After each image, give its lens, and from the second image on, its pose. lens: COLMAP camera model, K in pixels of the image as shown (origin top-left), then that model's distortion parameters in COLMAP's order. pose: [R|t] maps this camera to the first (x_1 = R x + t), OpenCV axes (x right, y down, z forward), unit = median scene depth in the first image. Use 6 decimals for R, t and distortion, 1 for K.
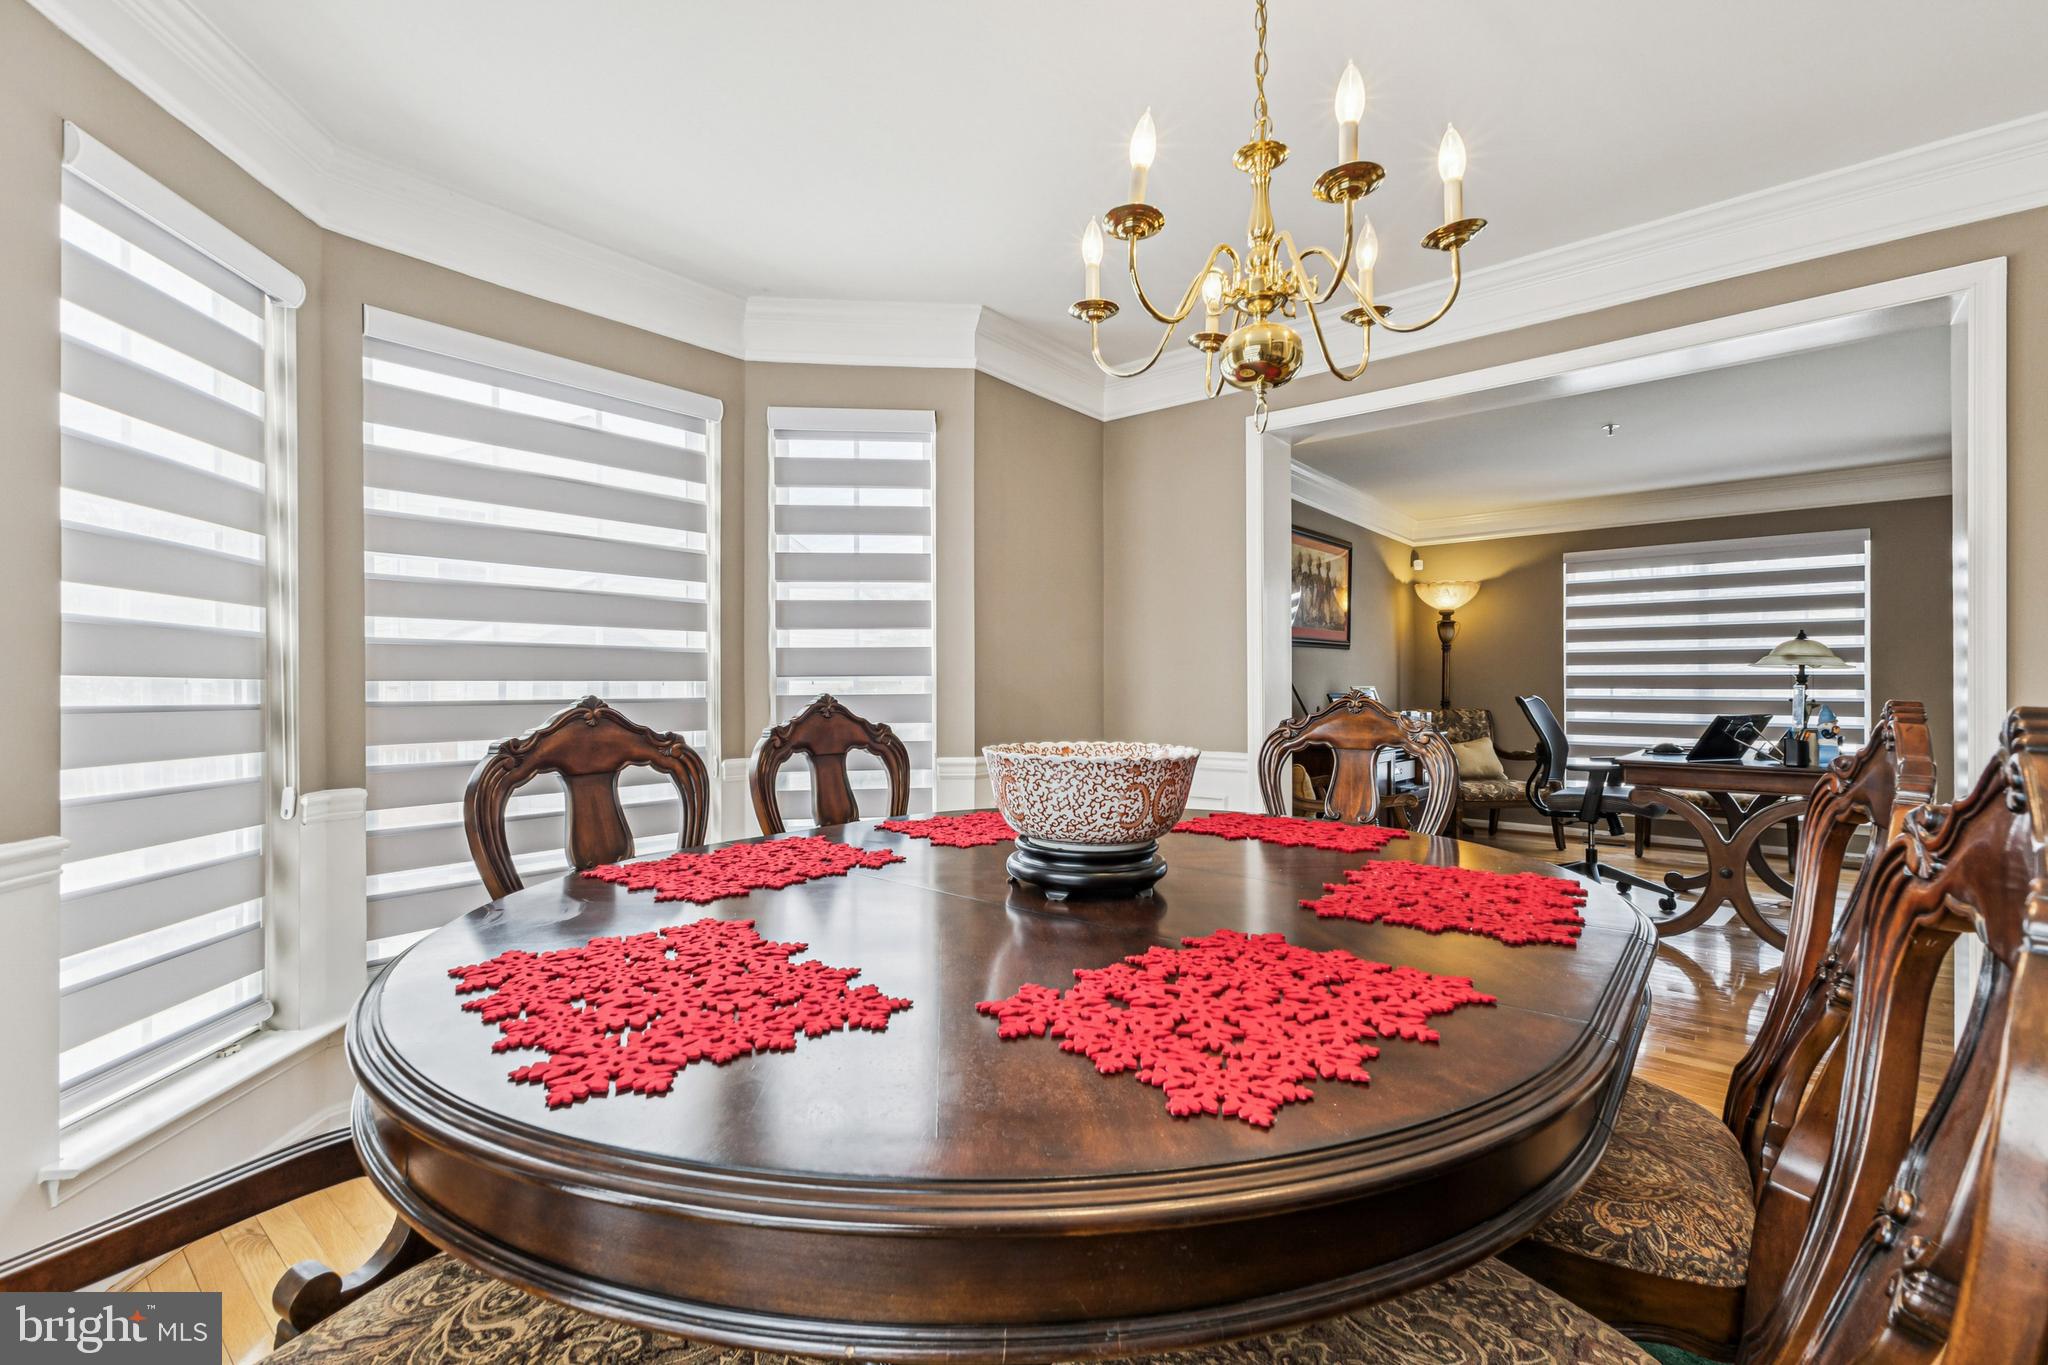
lens RADIAL K [[889.1, 0, 1031.6], [0, 889.1, 686.9], [0, 0, 1]] dist [0.008565, -0.000786]
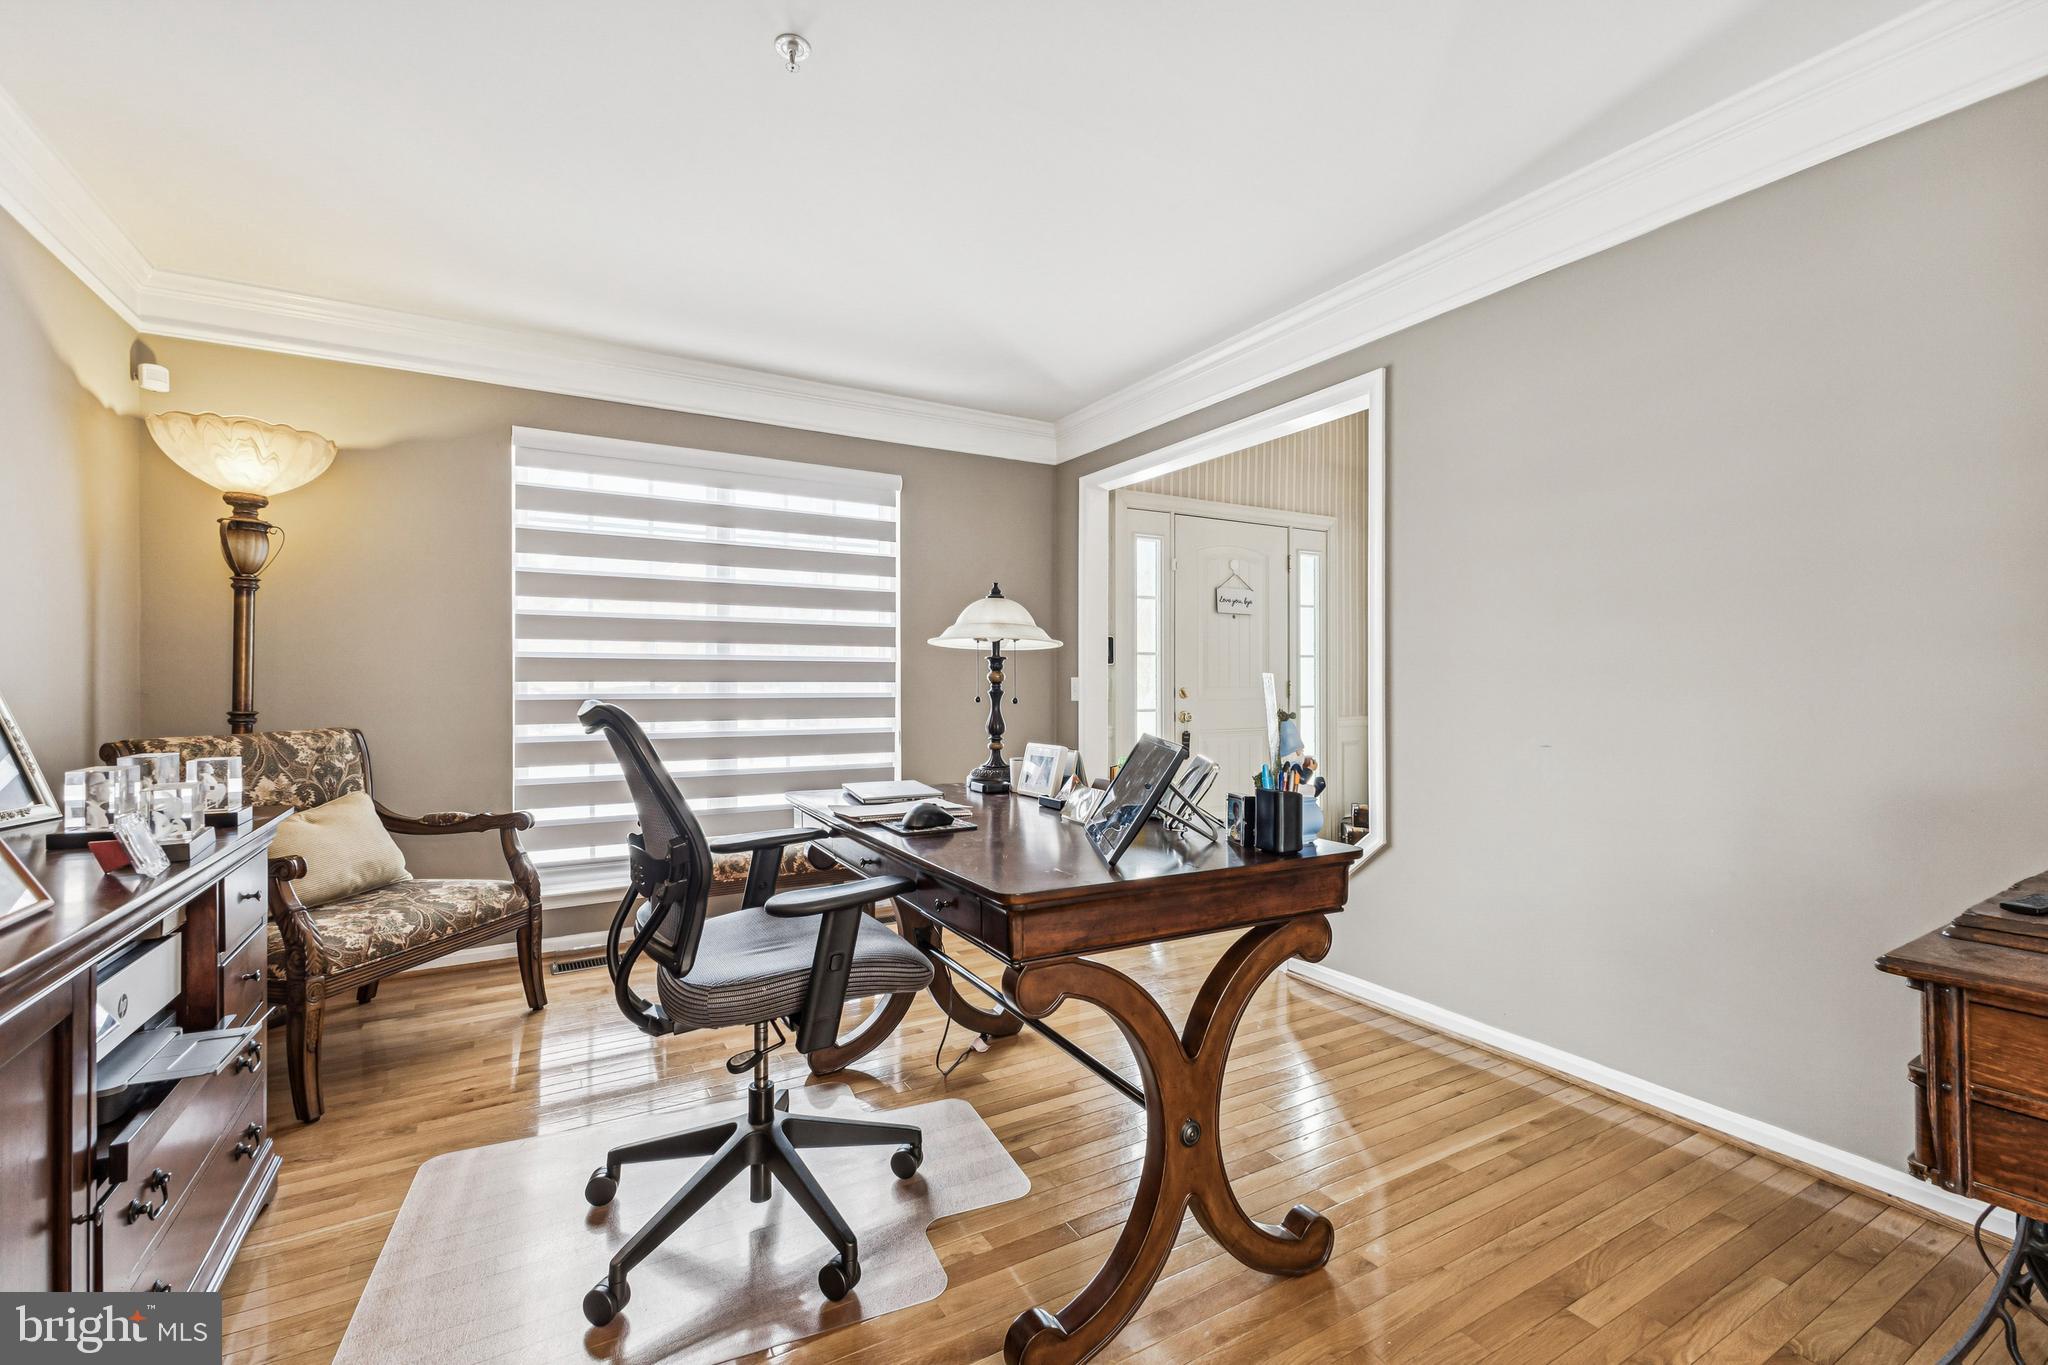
lens RADIAL K [[889.1, 0, 1032.3], [0, 889.1, 671.9], [0, 0, 1]] dist [0.008565, -0.000786]
pose [[0.351996, 0.008177, 0.935966, 0.210764], [0.000369, 0.999961, -0.008875, 0.001316], [-0.936001, 0.003470, 0.351979, 0.525506]]
